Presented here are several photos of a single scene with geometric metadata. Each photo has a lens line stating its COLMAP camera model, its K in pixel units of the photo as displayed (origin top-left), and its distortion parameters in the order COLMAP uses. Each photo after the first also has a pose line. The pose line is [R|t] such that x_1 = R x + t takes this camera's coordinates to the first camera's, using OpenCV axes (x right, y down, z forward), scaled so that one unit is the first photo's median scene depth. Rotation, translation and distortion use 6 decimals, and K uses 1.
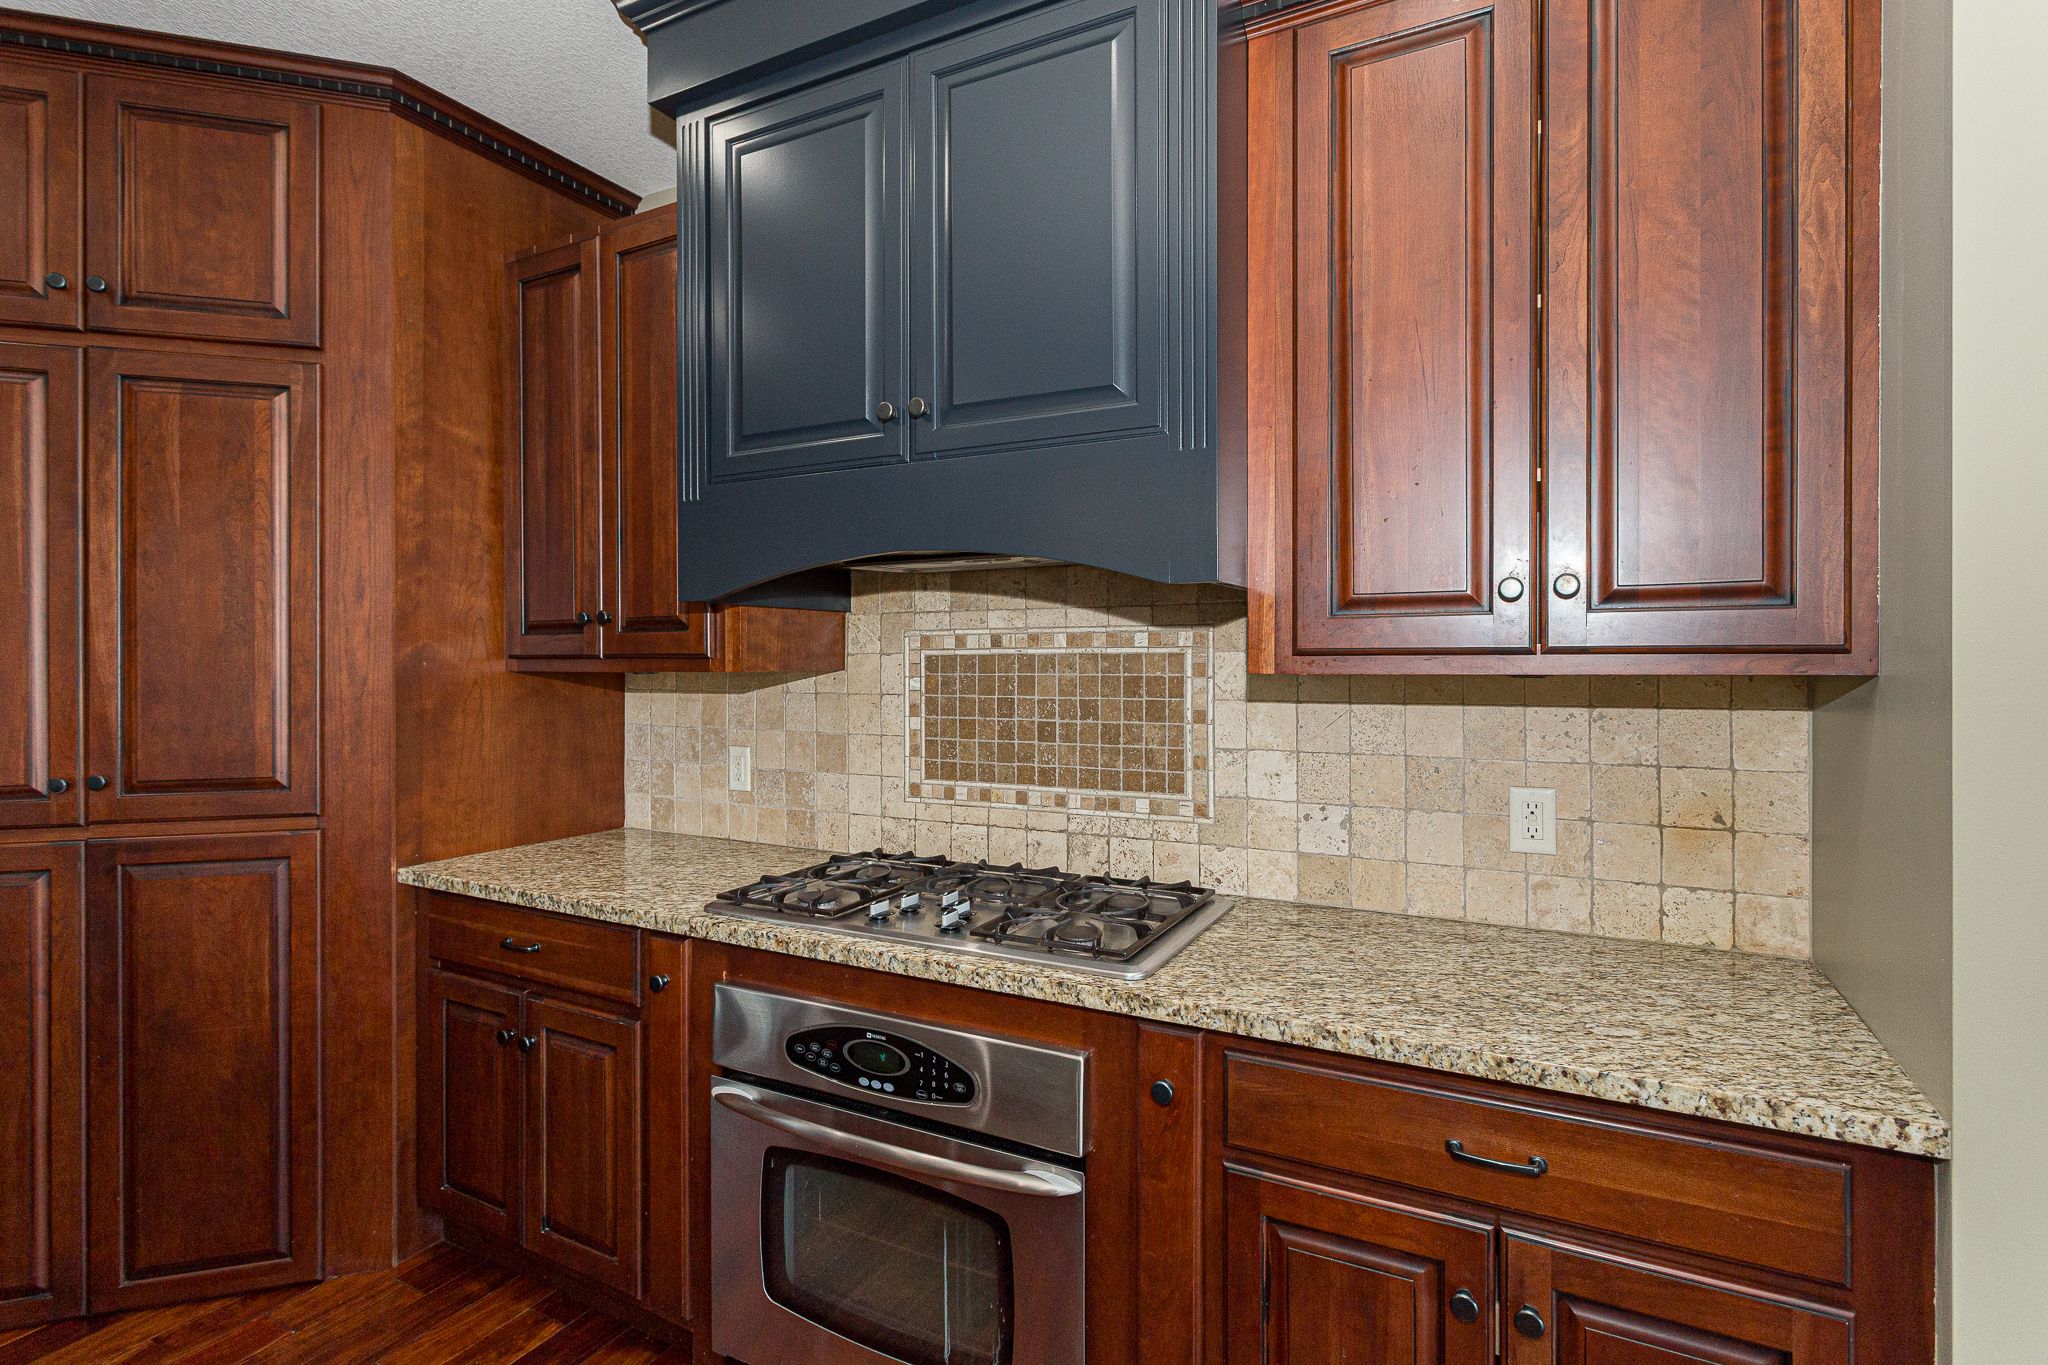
lens RADIAL K [[980.7, 0, 1010.5], [0, 980.7, 681.4], [0, 0, 1]] dist [-0.003030, 0.000374]
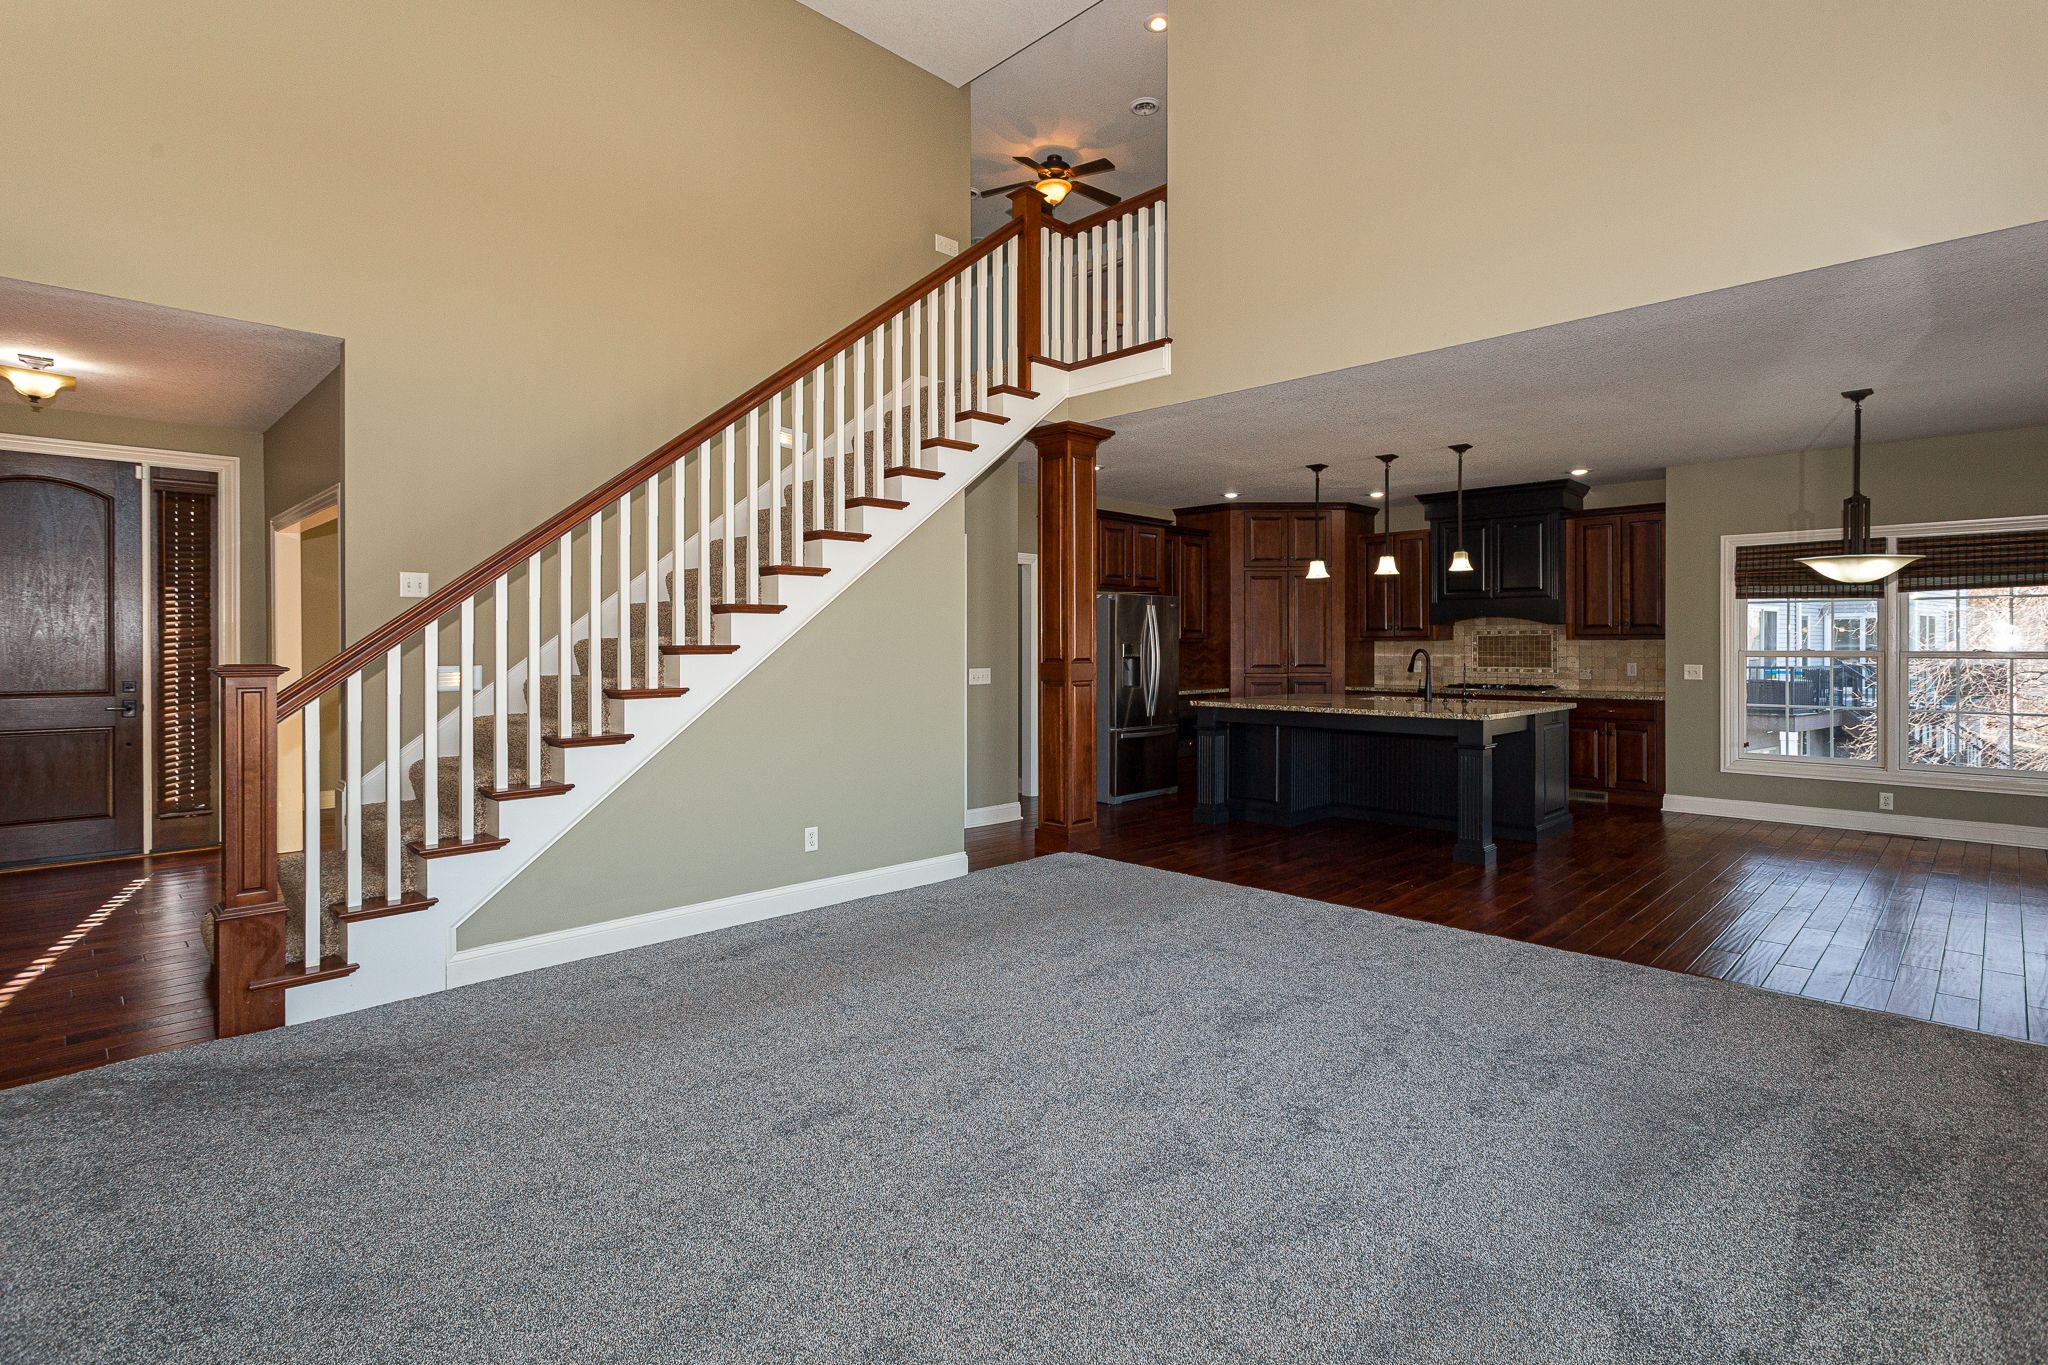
lens RADIAL K [[980.7, 0, 1029.1], [0, 980.7, 652.7], [0, 0, 1]] dist [-0.003030, 0.000374]
pose [[0.962678, -0.000264, -0.270648, -0.876597], [-0.002188, 0.999959, -0.008757, 0.092654], [0.270639, 0.009022, 0.962639, -3.812281]]
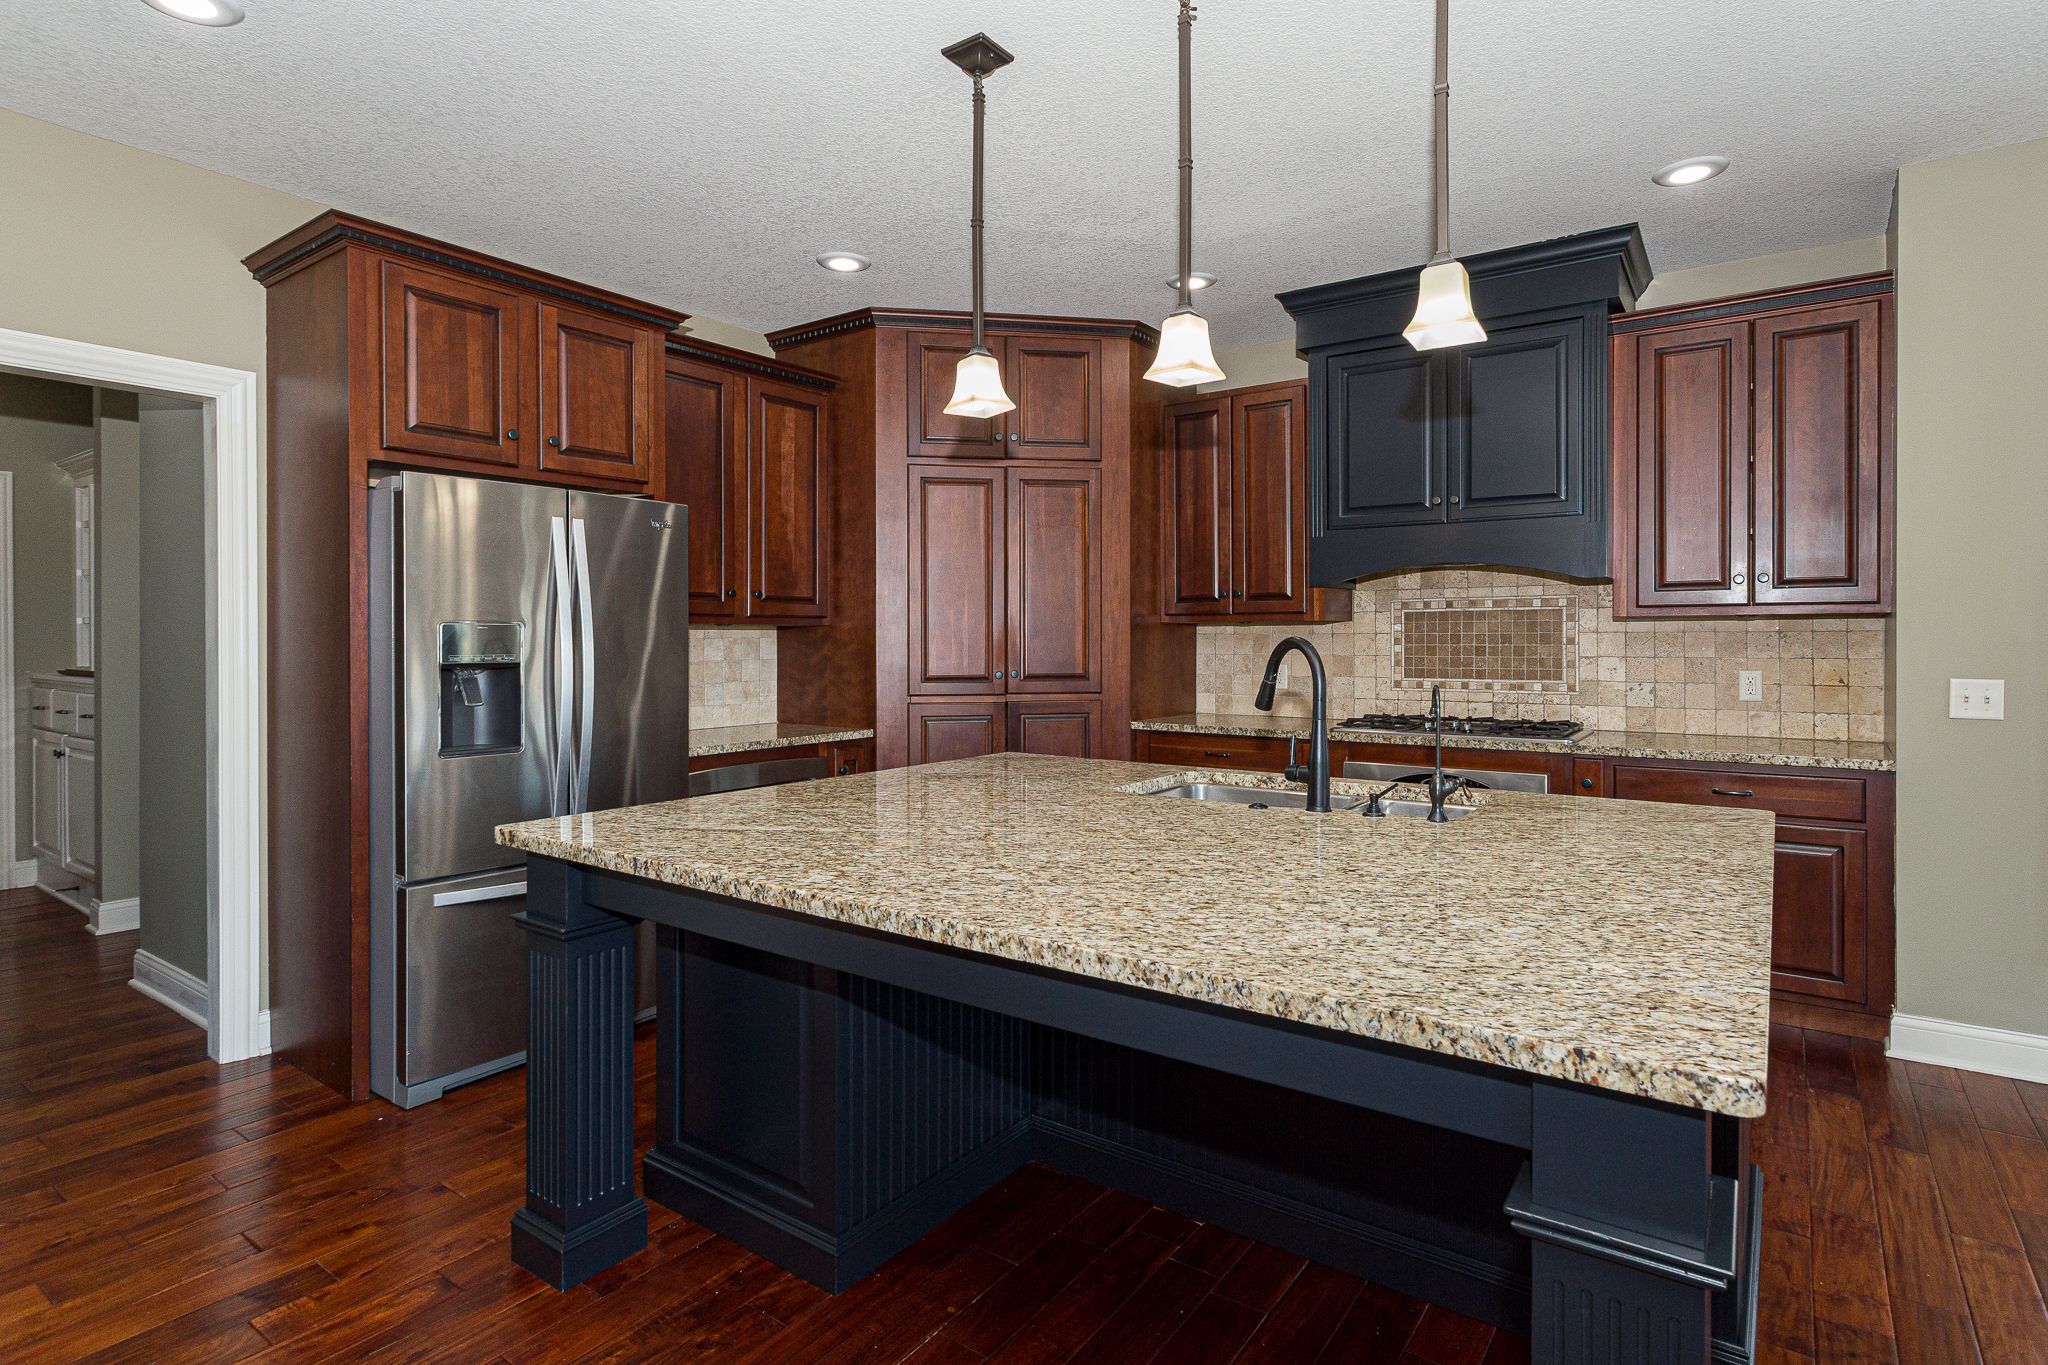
lens RADIAL K [[1046.2, 0, 1029.8], [0, 1046.2, 655.9], [0, 0, 1]] dist [0.002063, 0.000922]
pose [[0.991668, -0.001287, -0.128812, -0.617825], [0.001452, 0.999998, 0.001189, 0.061614], [0.128810, -0.001367, 0.991668, -1.240057]]
